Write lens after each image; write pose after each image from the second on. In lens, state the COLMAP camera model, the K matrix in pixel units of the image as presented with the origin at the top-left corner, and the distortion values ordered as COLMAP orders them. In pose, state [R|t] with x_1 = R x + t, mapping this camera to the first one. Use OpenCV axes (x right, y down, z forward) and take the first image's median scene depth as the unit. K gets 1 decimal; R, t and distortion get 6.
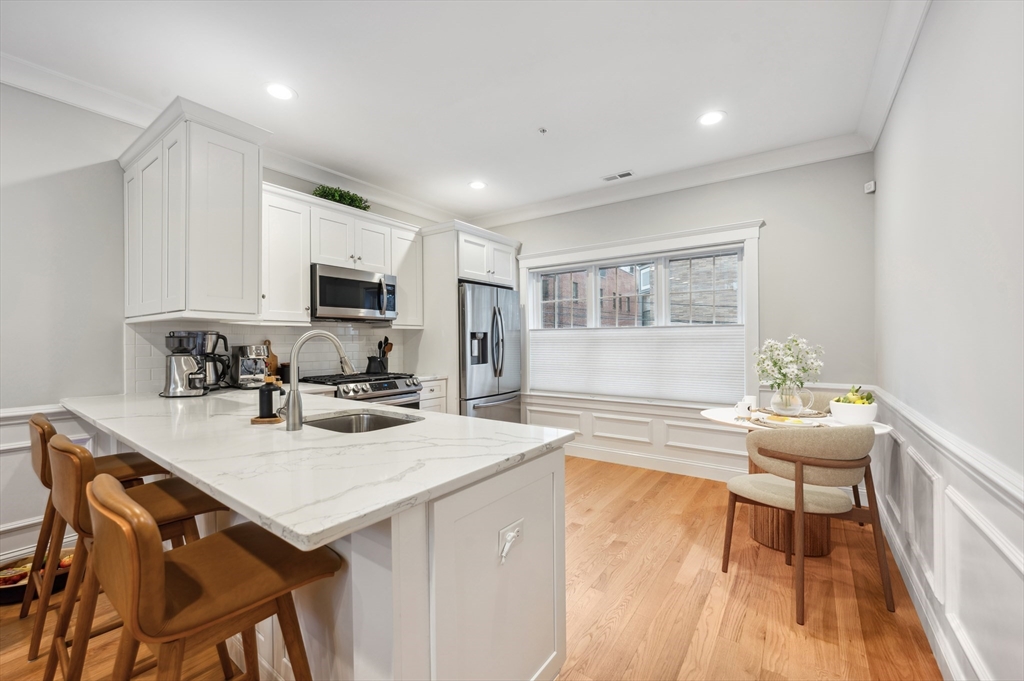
lens RADIAL K [[411.2, 0, 511.0], [0, 411.2, 344.2], [0, 0, 1]] dist [-0.001269, 0.000032]
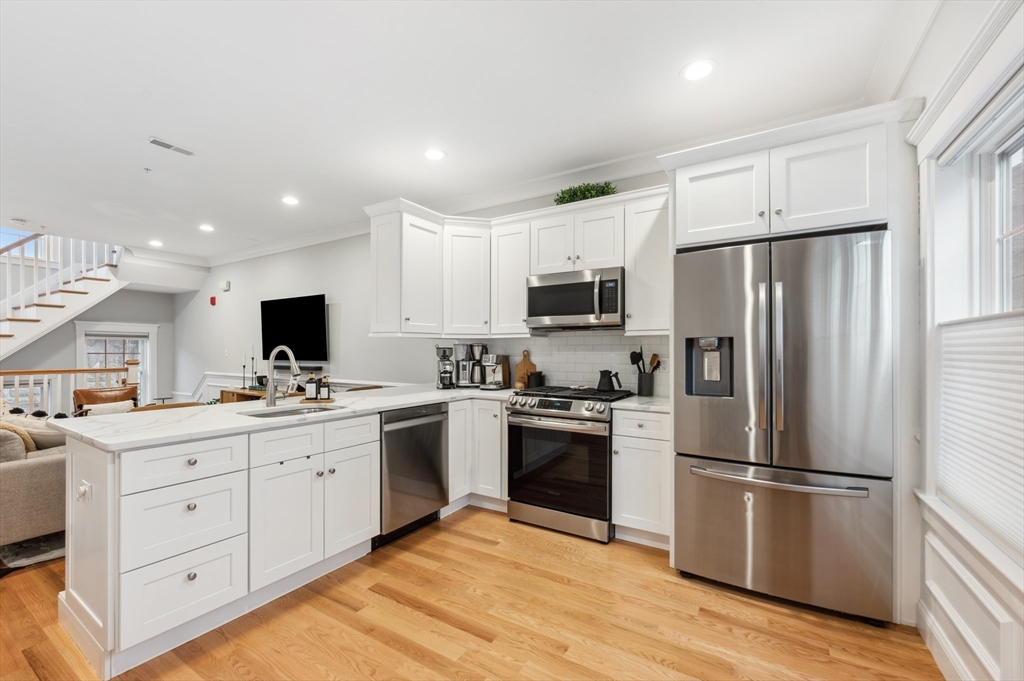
lens RADIAL K [[426.3, 0, 512.0], [0, 426.3, 340.5], [0, 0, 1]] dist [-0.000045, 0.000026]
pose [[0.063144, -0.017652, -0.997848, 0.536033], [-0.006003, 0.999819, -0.018067, -0.013948], [0.997986, 0.007131, 0.063026, 0.812588]]
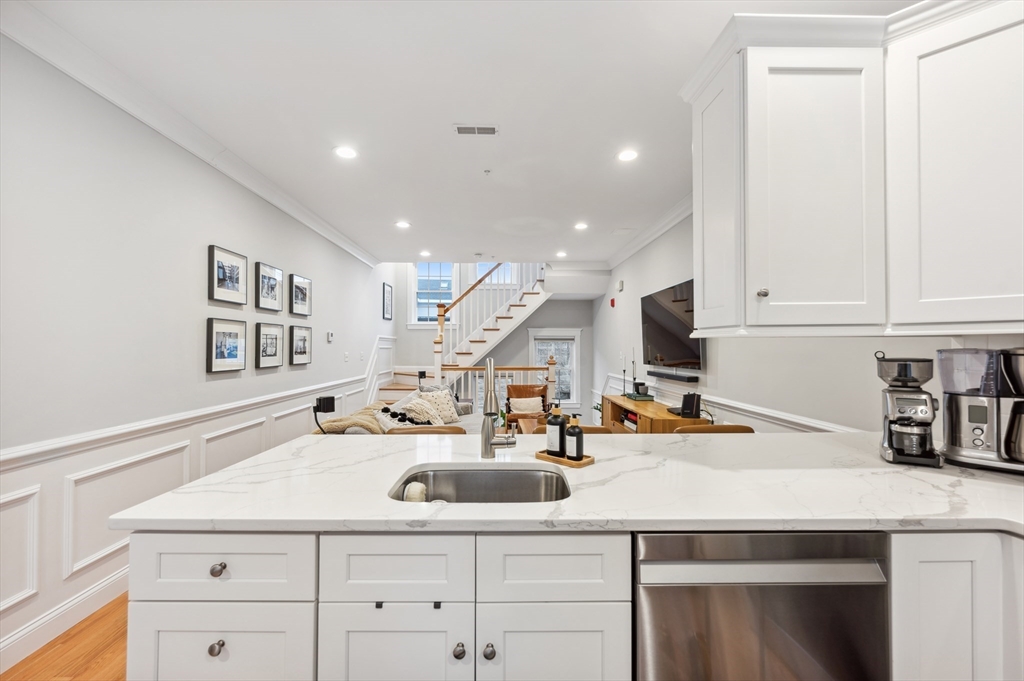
lens RADIAL K [[411.2, 0, 511.0], [0, 411.2, 344.2], [0, 0, 1]] dist [-0.001269, 0.000032]
pose [[-0.805853, 0.000626, -0.592115, 0.011703], [0.002028, 0.999996, -0.001702, -0.029640], [0.592112, -0.002573, -0.805852, 0.810751]]
